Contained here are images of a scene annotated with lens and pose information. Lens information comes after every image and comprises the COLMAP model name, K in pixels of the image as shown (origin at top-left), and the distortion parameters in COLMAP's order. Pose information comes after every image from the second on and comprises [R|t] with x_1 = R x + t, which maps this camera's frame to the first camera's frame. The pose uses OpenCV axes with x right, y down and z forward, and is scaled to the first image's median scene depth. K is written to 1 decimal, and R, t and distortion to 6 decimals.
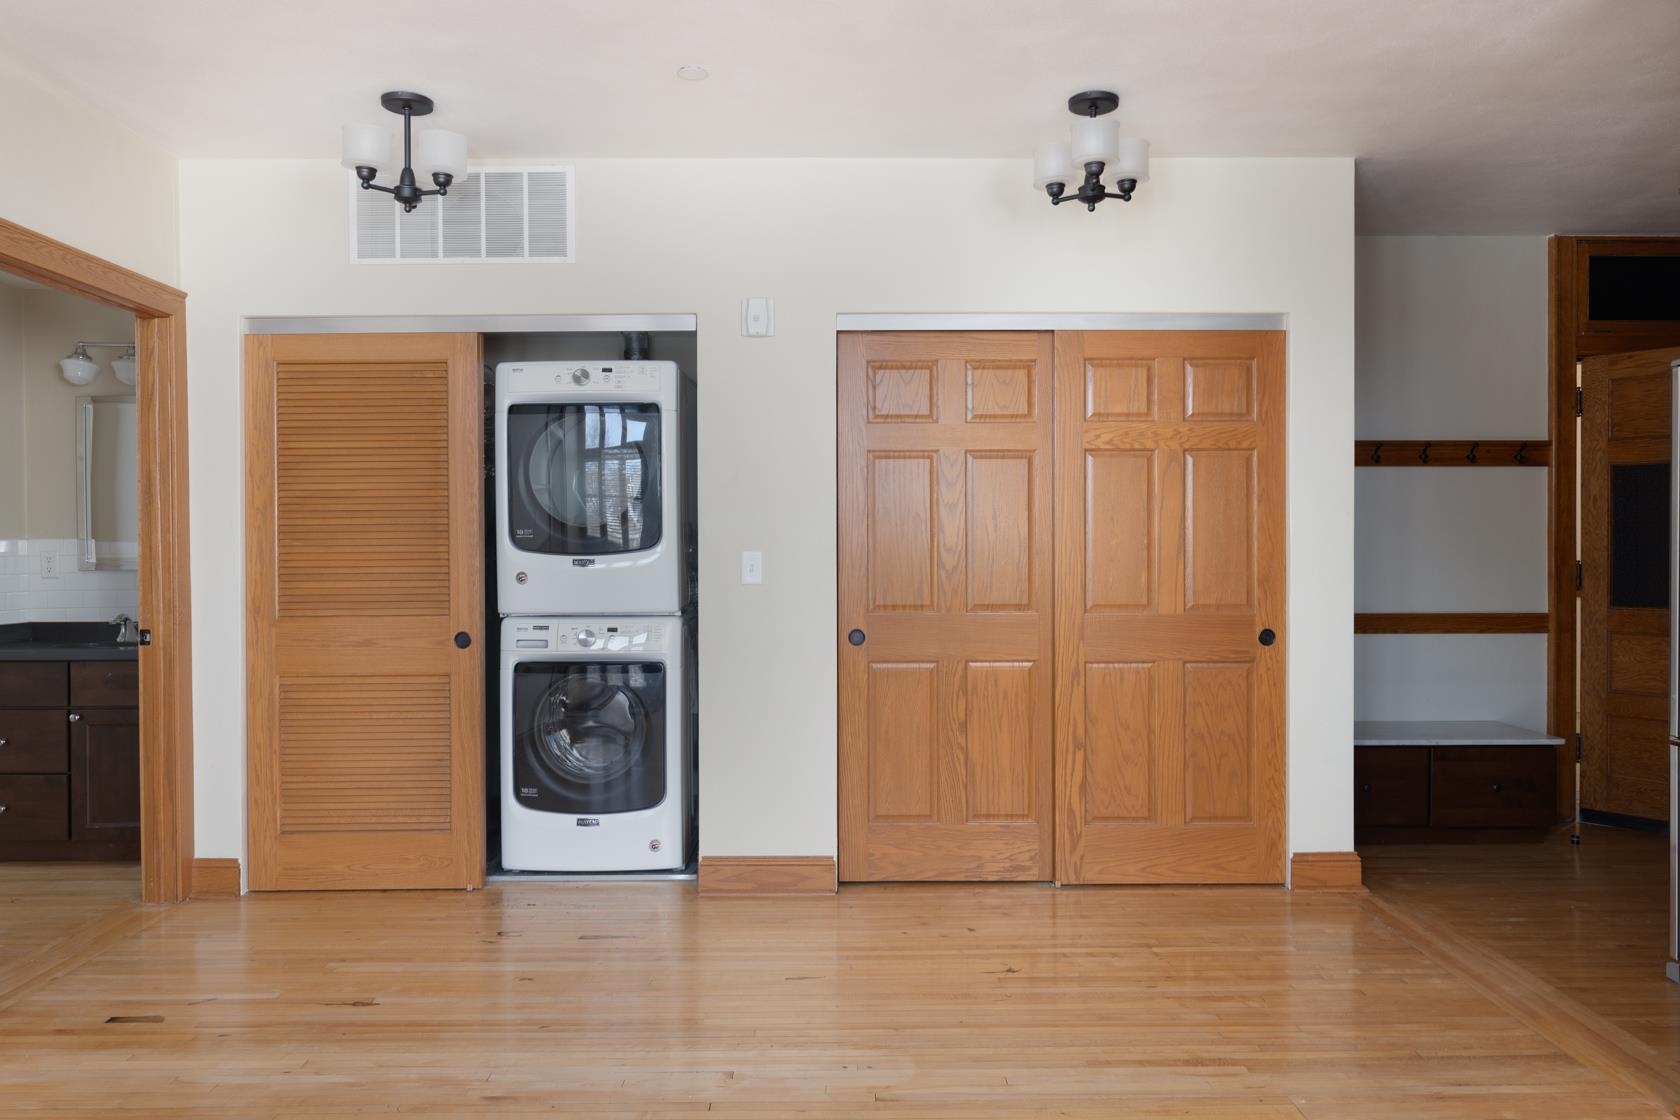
lens RADIAL K [[1175.0, 0, 835.0], [0, 1175.0, 557.7], [0, 0, 1]] dist [0.019180, 0.005429]
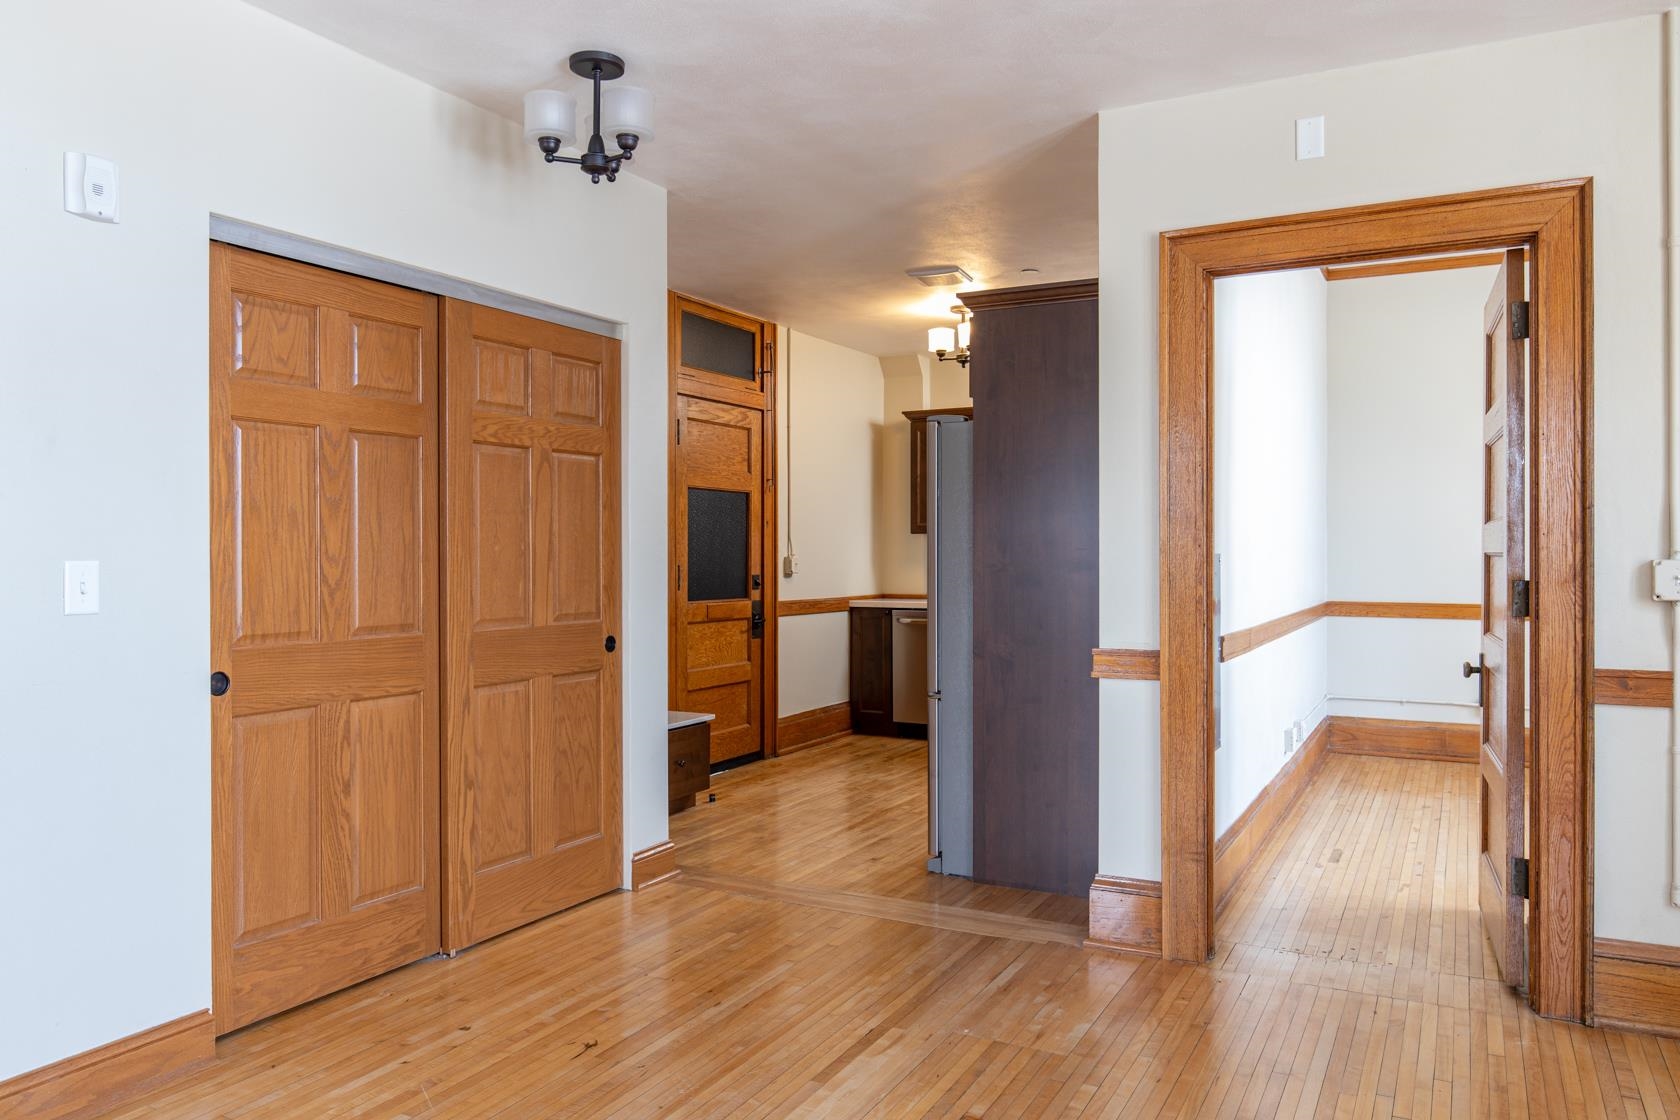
lens RADIAL K [[1214.7, 0, 840.1], [0, 1214.7, 557.5], [0, 0, 1]] dist [0.013516, -0.000424]
pose [[0.472895, -0.003686, 0.881111, -0.447801], [0.009259, 0.999957, -0.000786, -0.003076], [-0.881070, 0.008531, 0.472908, 0.339363]]
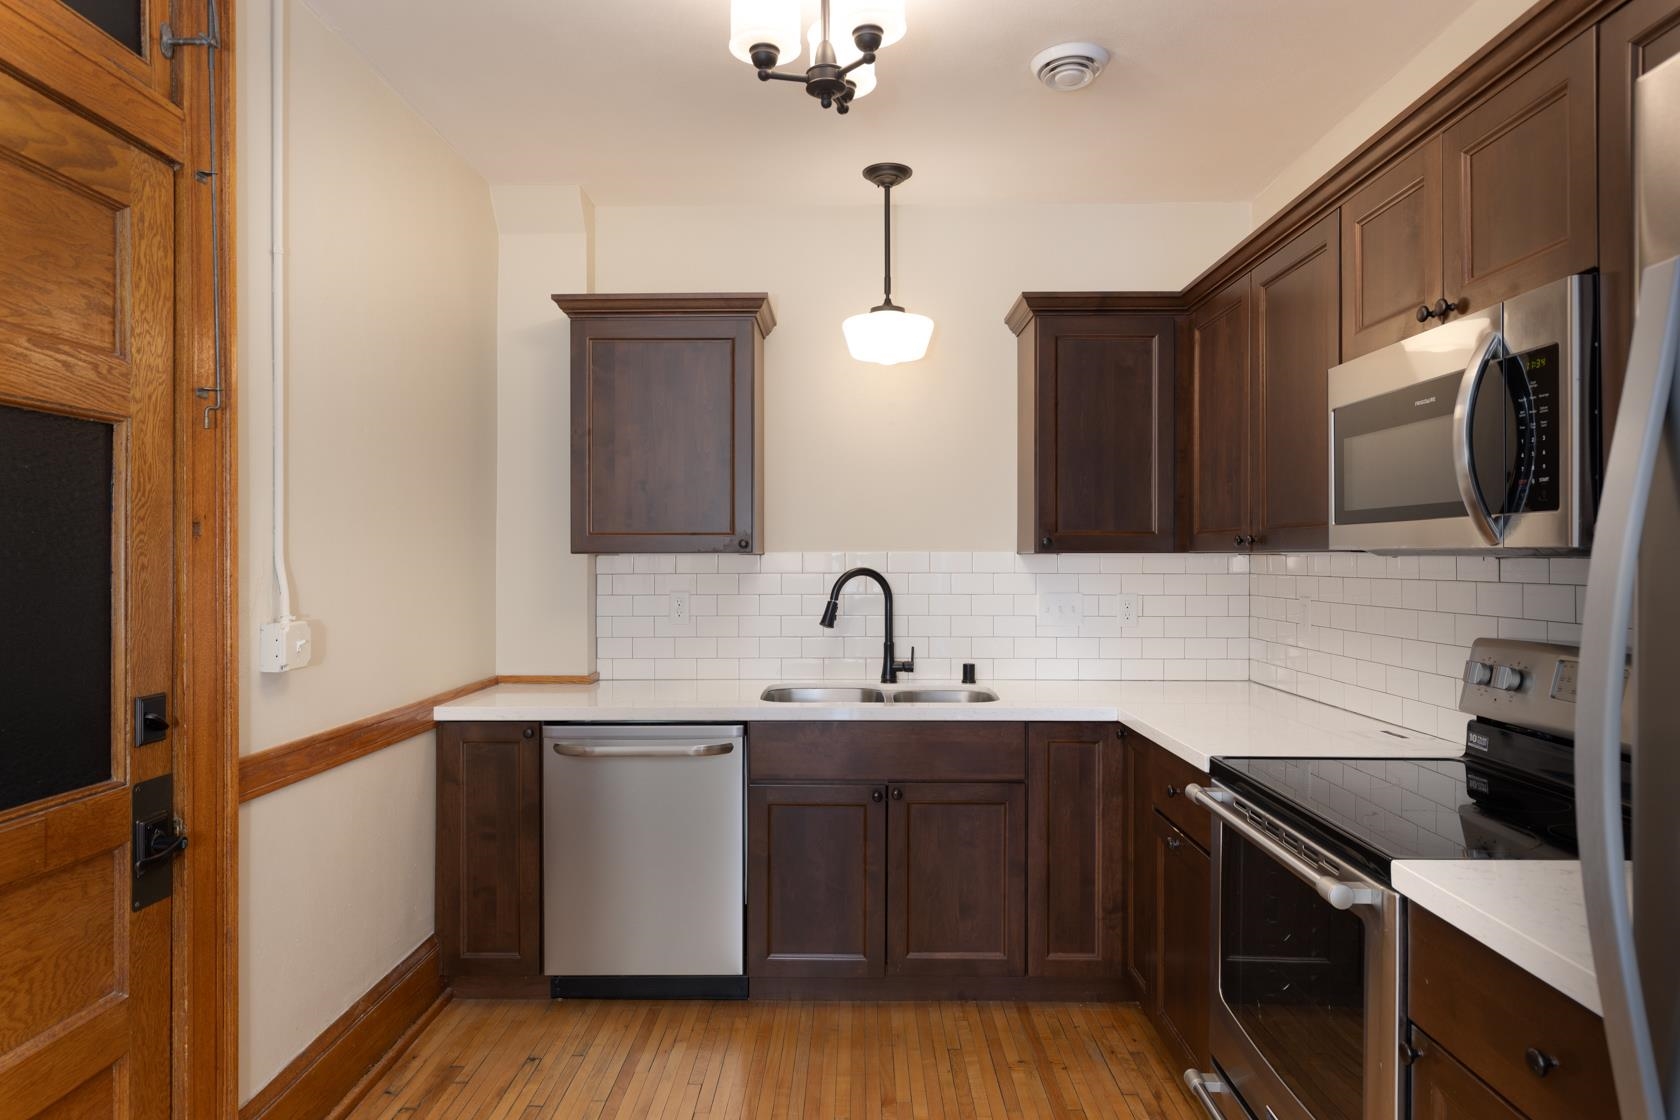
lens RADIAL K [[977.2, 0, 824.6], [0, 977.2, 552.4], [0, 0, 1]] dist [0.002468, -0.006857]
pose [[0.031937, 0.008757, 0.999452, 0.567472], [0.007179, 0.999934, -0.008991, -0.036440], [-0.999464, 0.007462, 0.031872, 0.931363]]
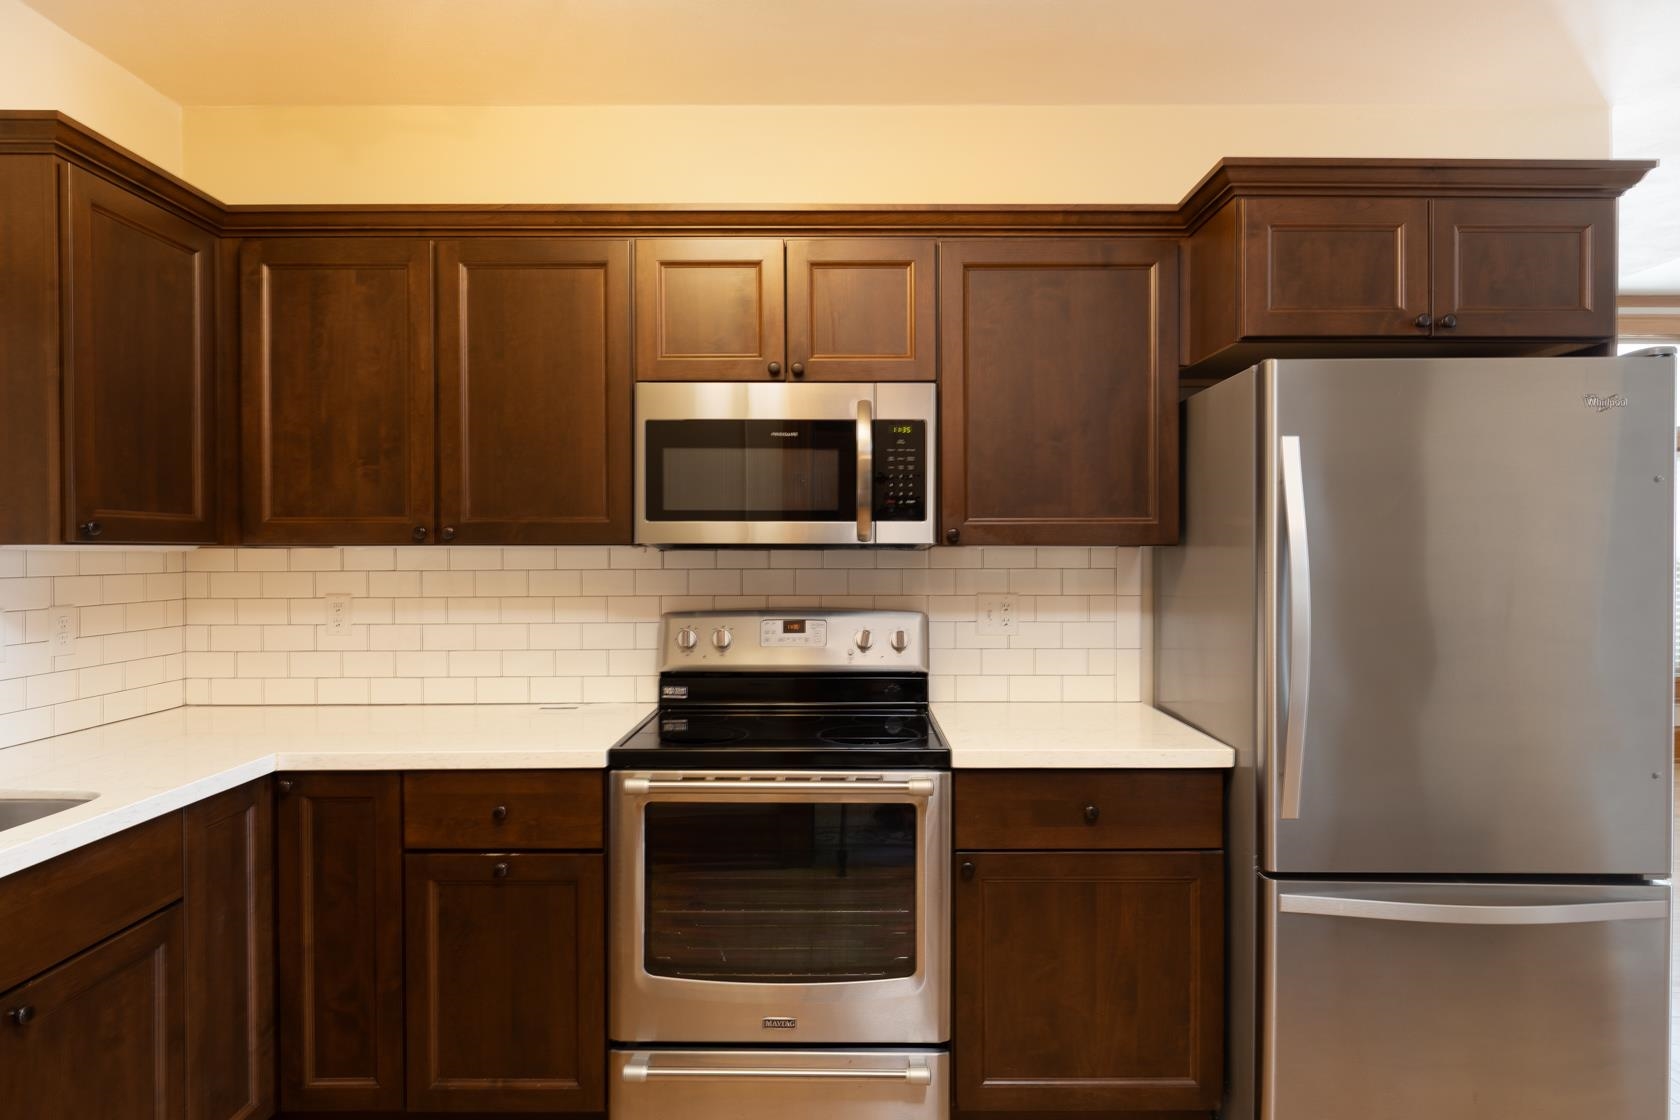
lens RADIAL K [[977.2, 0, 812.7], [0, 977.2, 550.8], [0, 0, 1]] dist [0.002468, -0.006857]
pose [[-0.999862, 0.006430, 0.015336, 0.940726], [0.006585, 0.999928, 0.010069, -0.040983], [-0.015270, 0.010169, -0.999832, 1.229530]]
